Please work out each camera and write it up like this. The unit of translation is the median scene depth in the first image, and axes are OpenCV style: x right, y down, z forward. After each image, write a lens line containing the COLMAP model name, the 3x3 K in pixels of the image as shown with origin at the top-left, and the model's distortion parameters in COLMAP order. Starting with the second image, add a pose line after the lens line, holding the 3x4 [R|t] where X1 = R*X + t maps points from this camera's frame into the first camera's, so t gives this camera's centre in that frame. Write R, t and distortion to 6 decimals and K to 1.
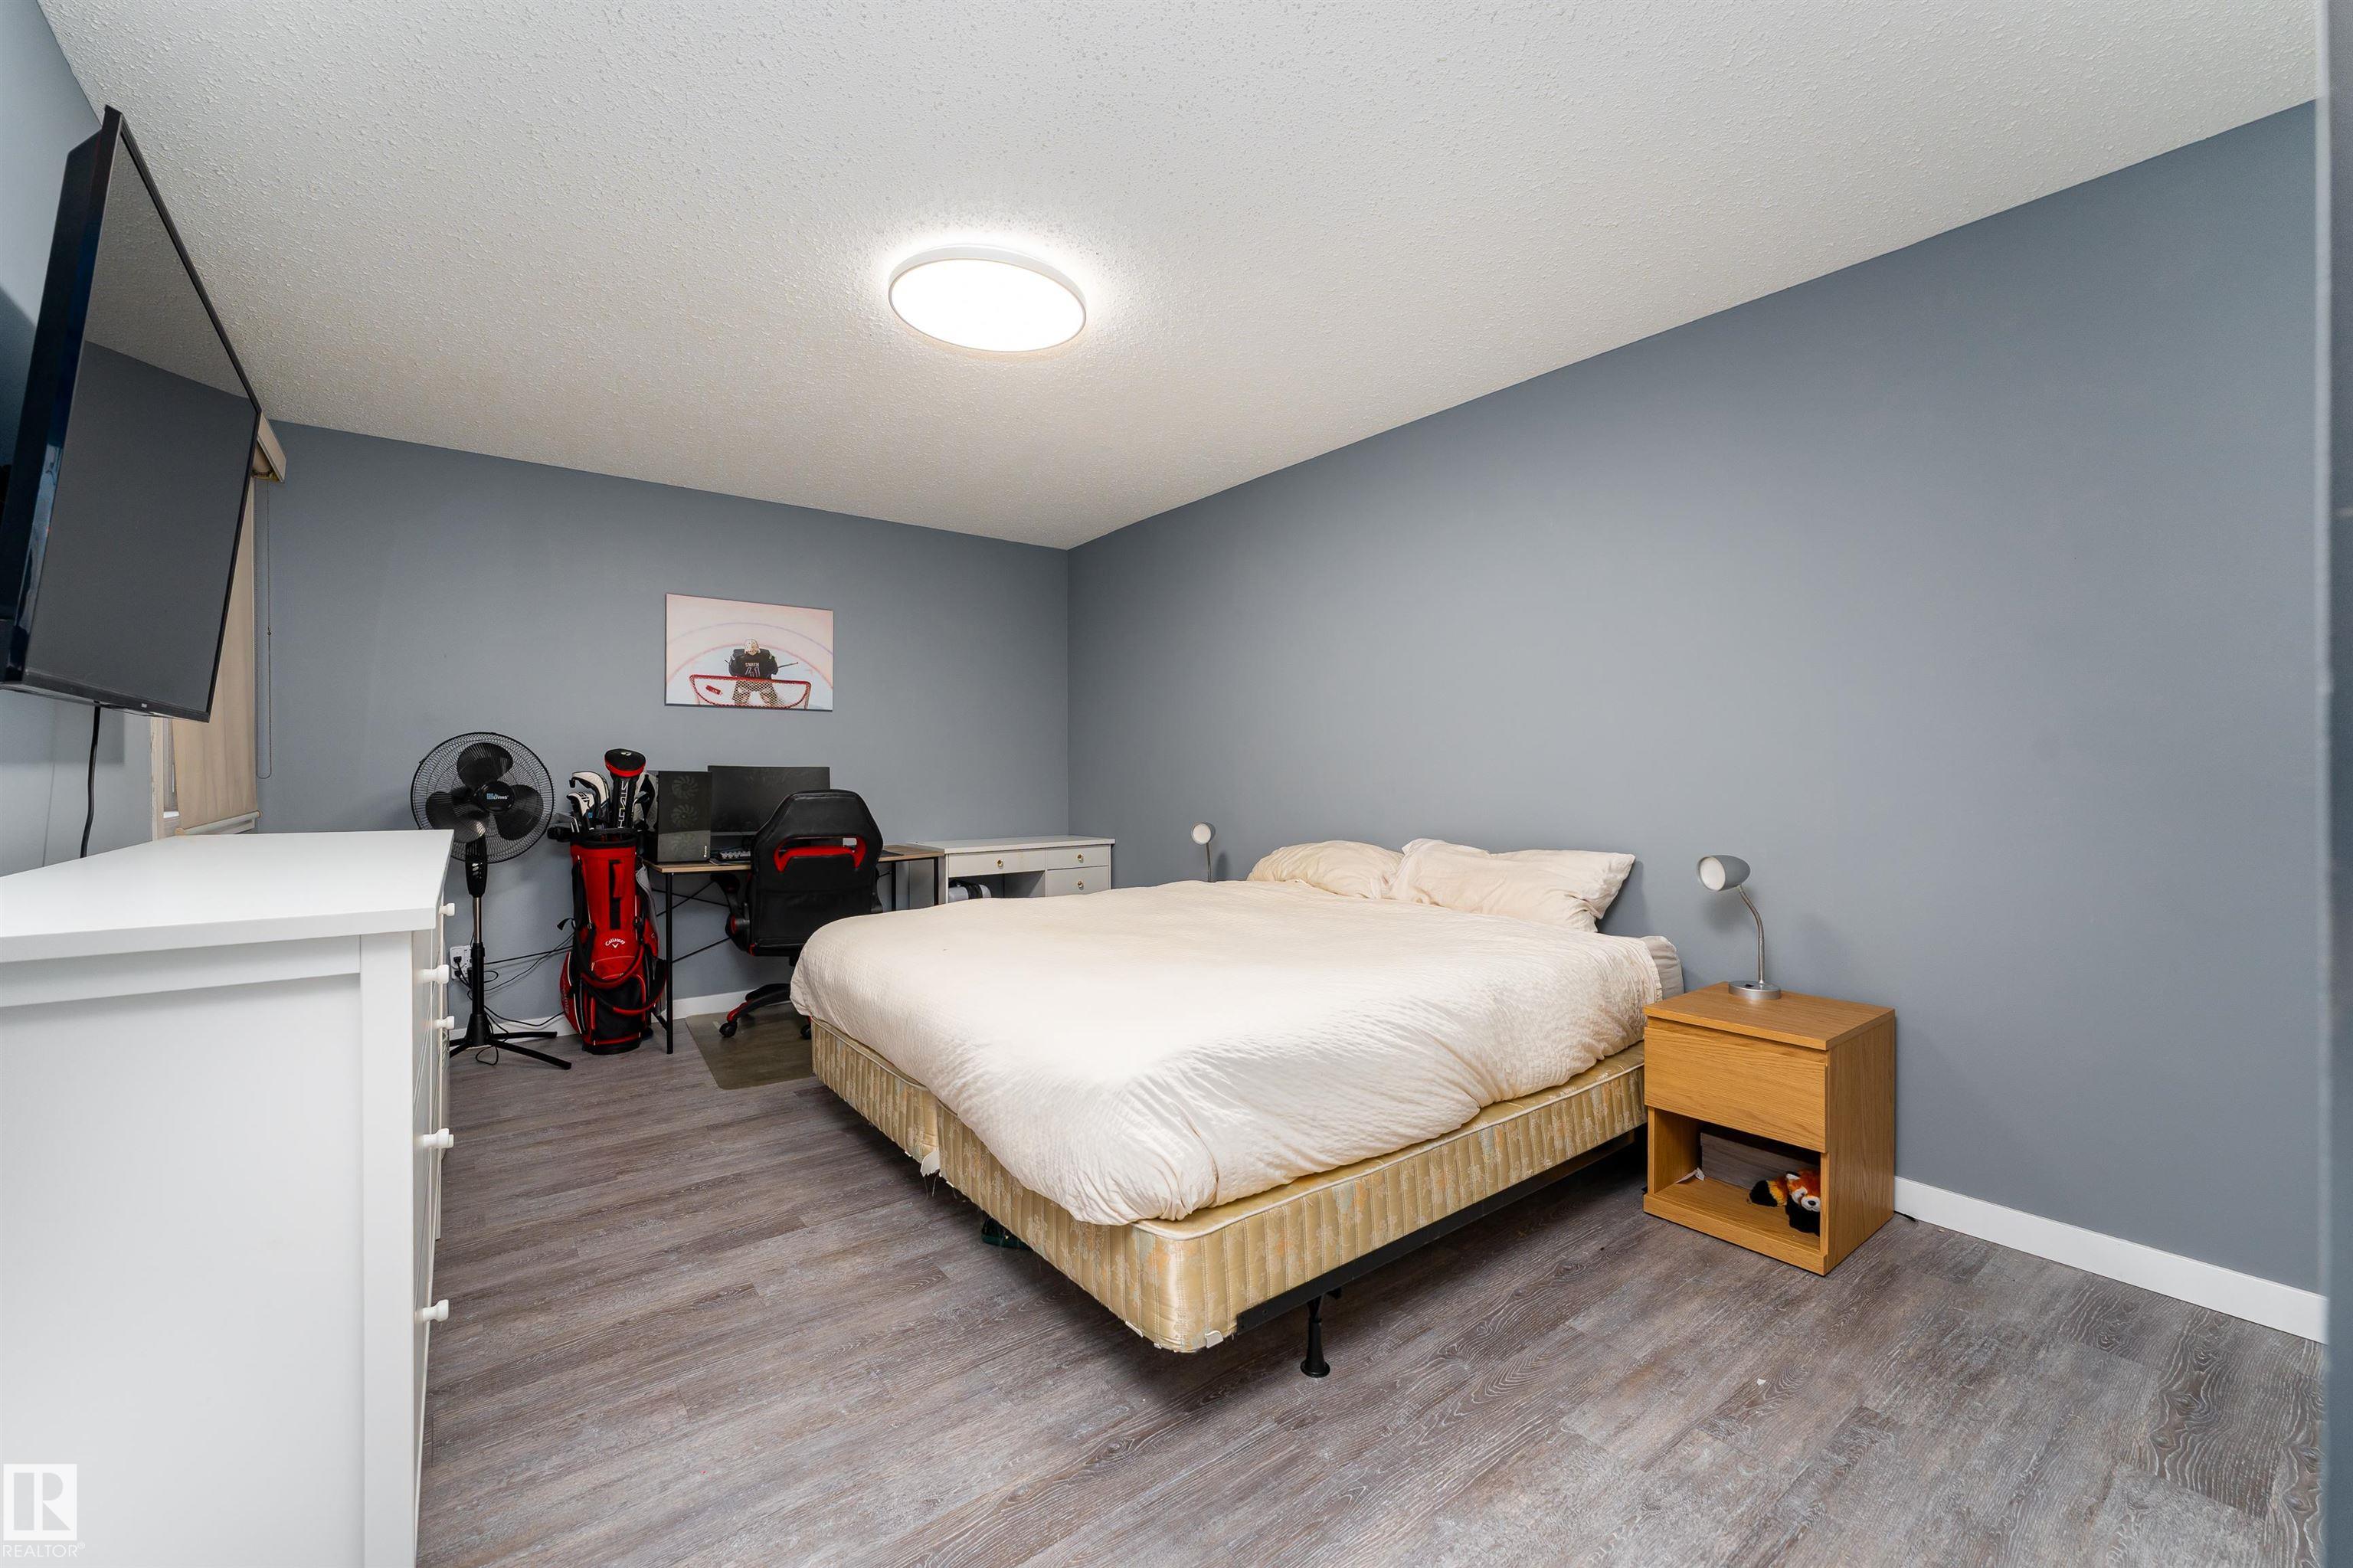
lens RADIAL K [[957.6, 0, 1177.0], [0, 957.6, 775.1], [0, 0, 1]] dist [-0.000432, -0.000429]
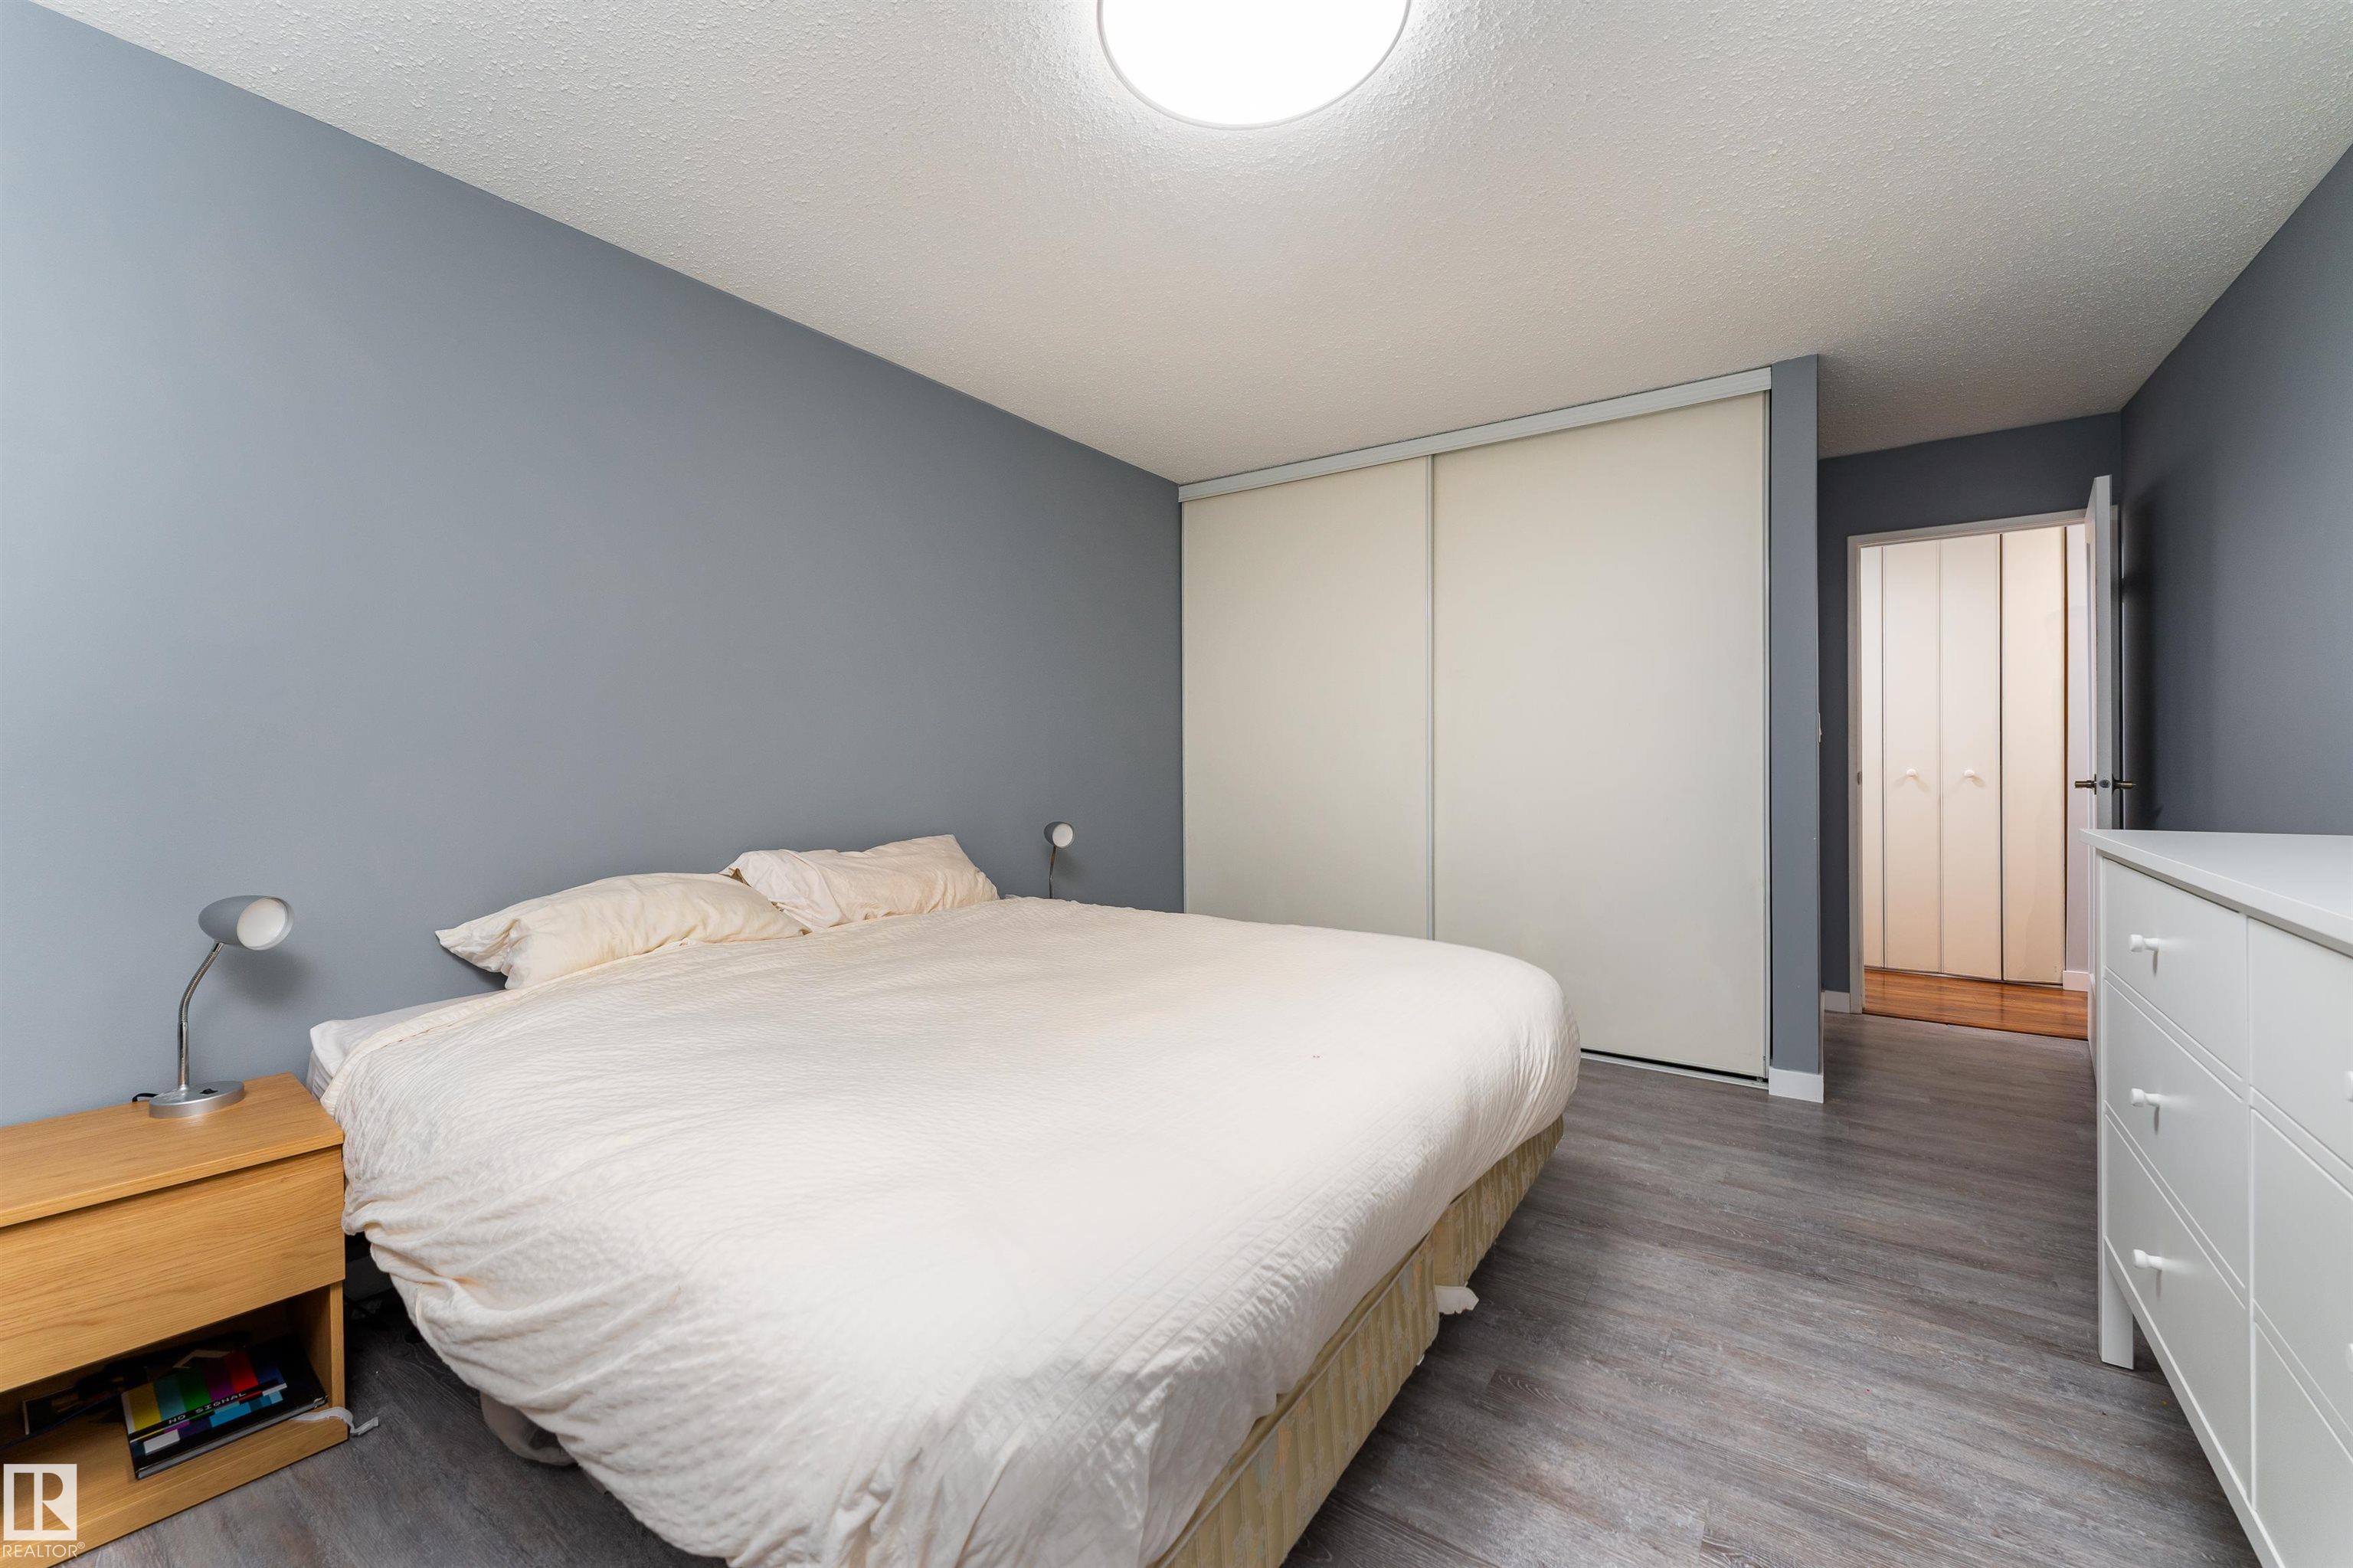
lens RADIAL K [[957.6, 0, 1173.2], [0, 957.6, 769.0], [0, 0, 1]] dist [-0.000432, -0.000429]
pose [[-0.311380, -0.004614, 0.950274, -0.464987], [0.016602, 0.999809, 0.010295, -0.001382], [-0.950141, 0.018982, -0.311244, 0.754846]]
